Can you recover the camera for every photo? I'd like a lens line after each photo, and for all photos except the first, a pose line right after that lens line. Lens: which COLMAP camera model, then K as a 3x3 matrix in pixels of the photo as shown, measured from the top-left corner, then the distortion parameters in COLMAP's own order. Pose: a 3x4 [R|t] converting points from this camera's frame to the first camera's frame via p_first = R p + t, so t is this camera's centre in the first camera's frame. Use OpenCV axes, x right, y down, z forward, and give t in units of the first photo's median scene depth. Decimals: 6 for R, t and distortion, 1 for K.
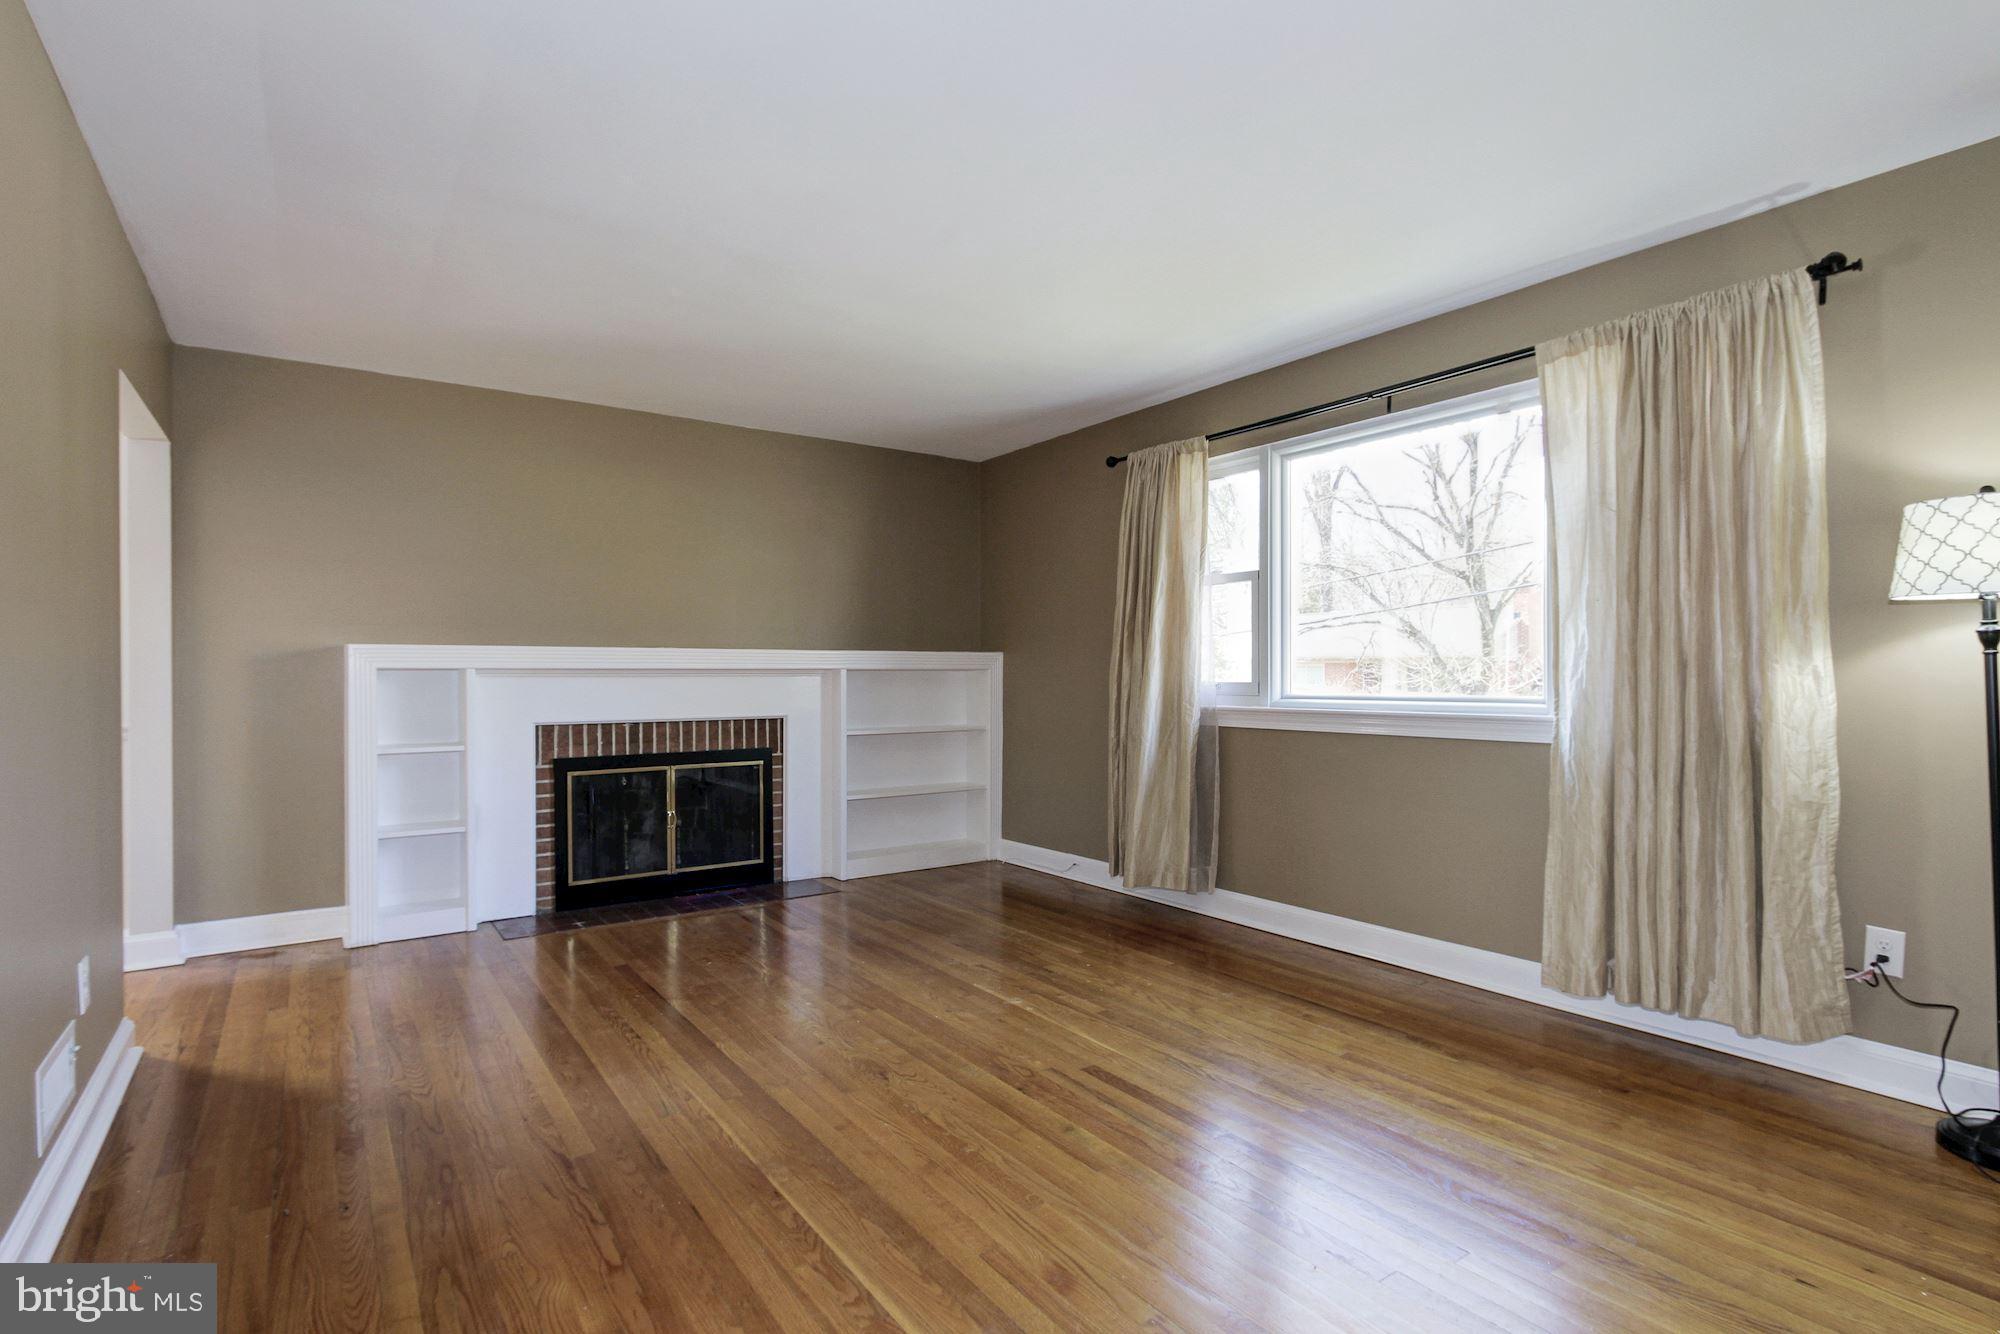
lens RADIAL K [[992.2, 0, 1011.7], [0, 992.2, 671.2], [0, 0, 1]] dist [0.001939, 0.001880]
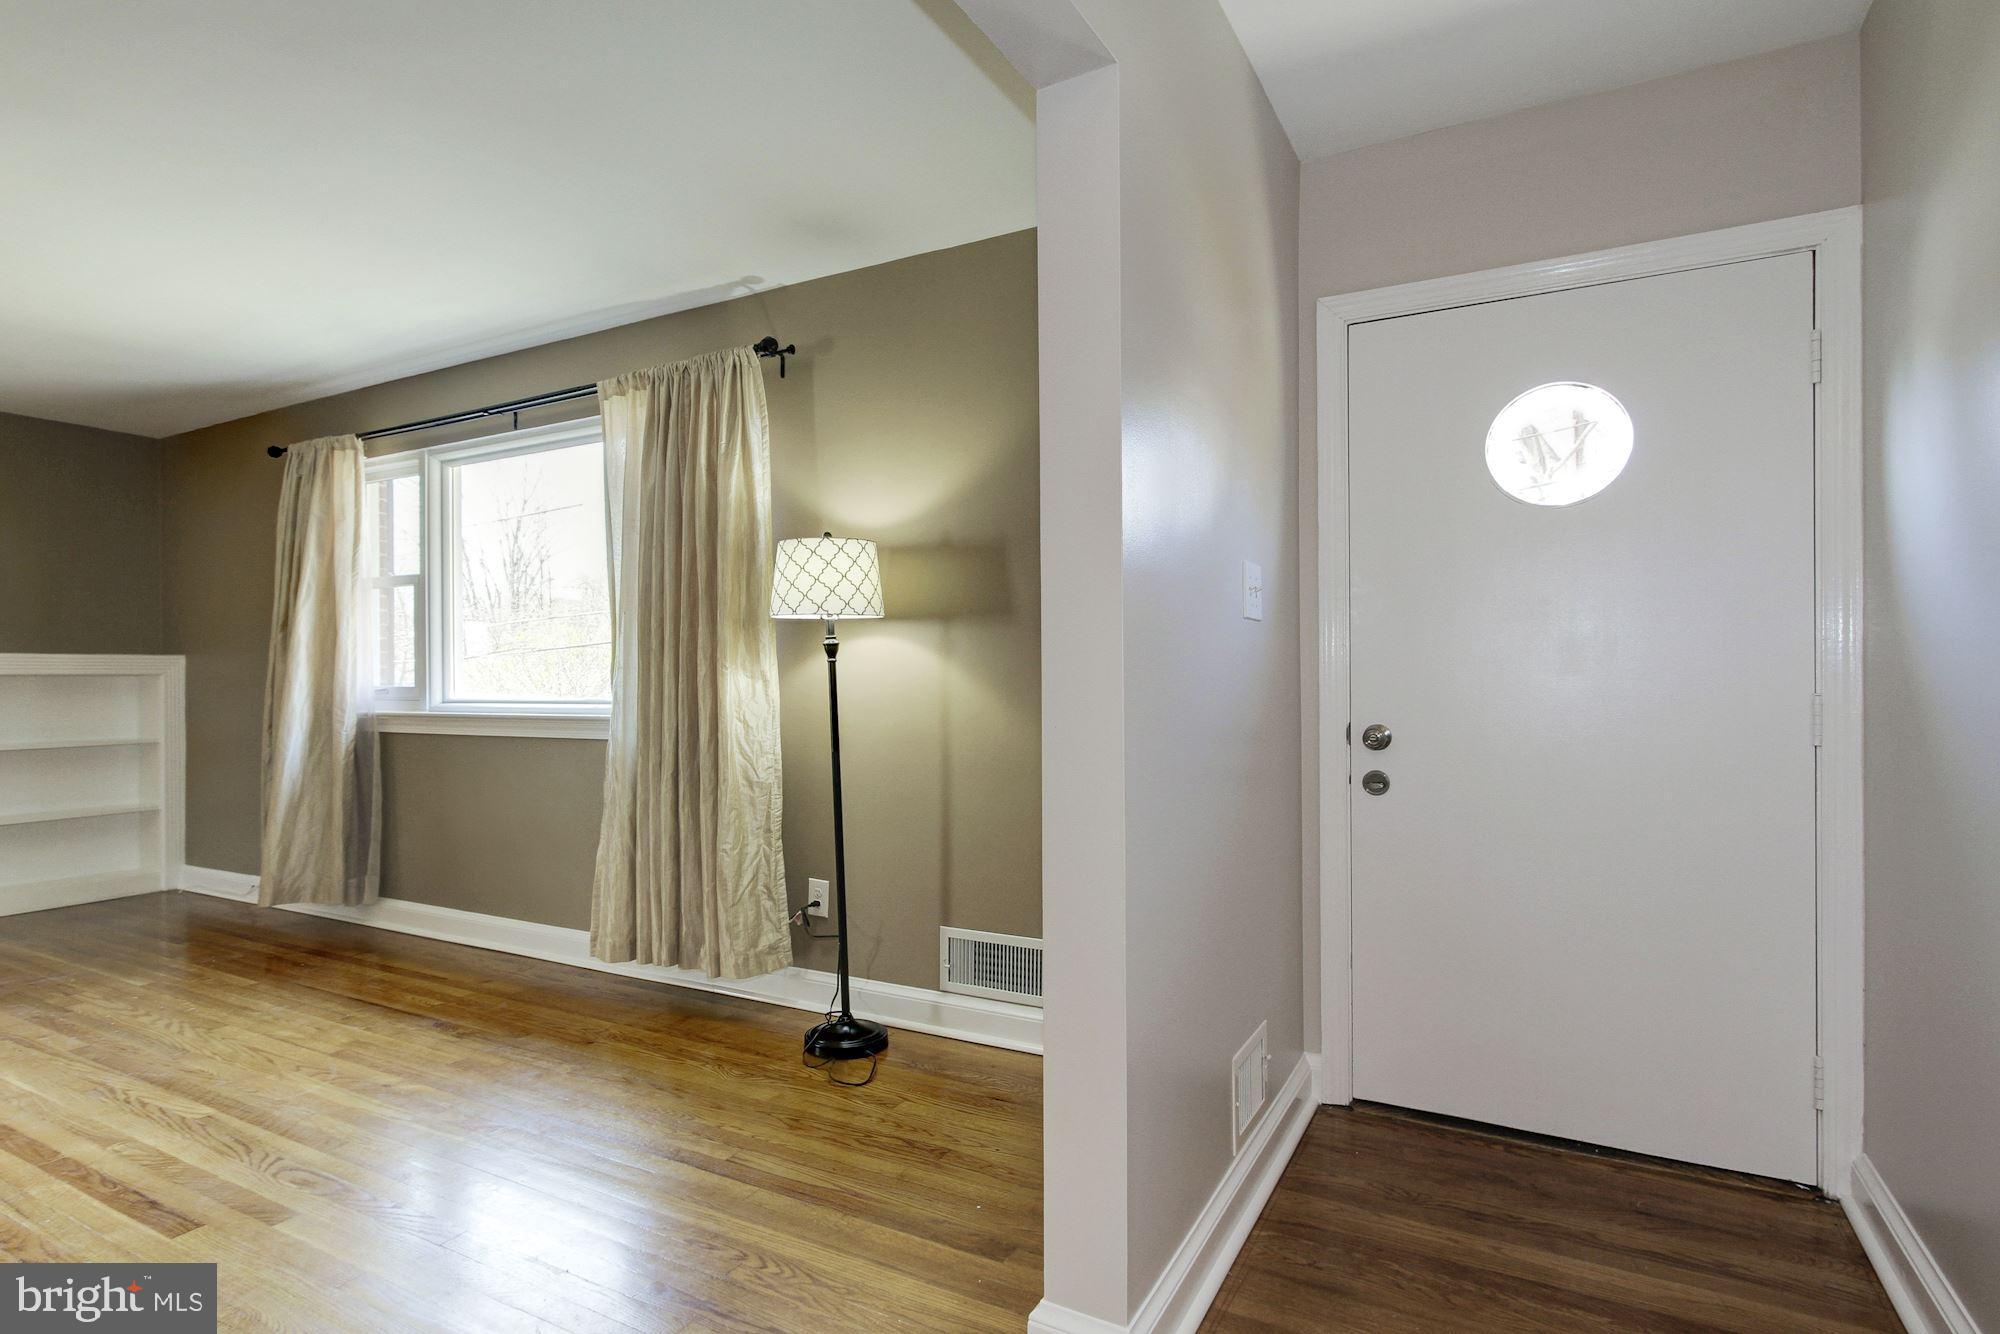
lens RADIAL K [[992.2, 0, 989.7], [0, 992.2, 673.2], [0, 0, 1]] dist [0.001939, 0.001880]
pose [[0.904639, -0.005998, 0.426137, 0.431031], [0.004968, 0.999981, 0.003529, -0.004345], [-0.426150, -0.001075, 0.904652, -0.183380]]
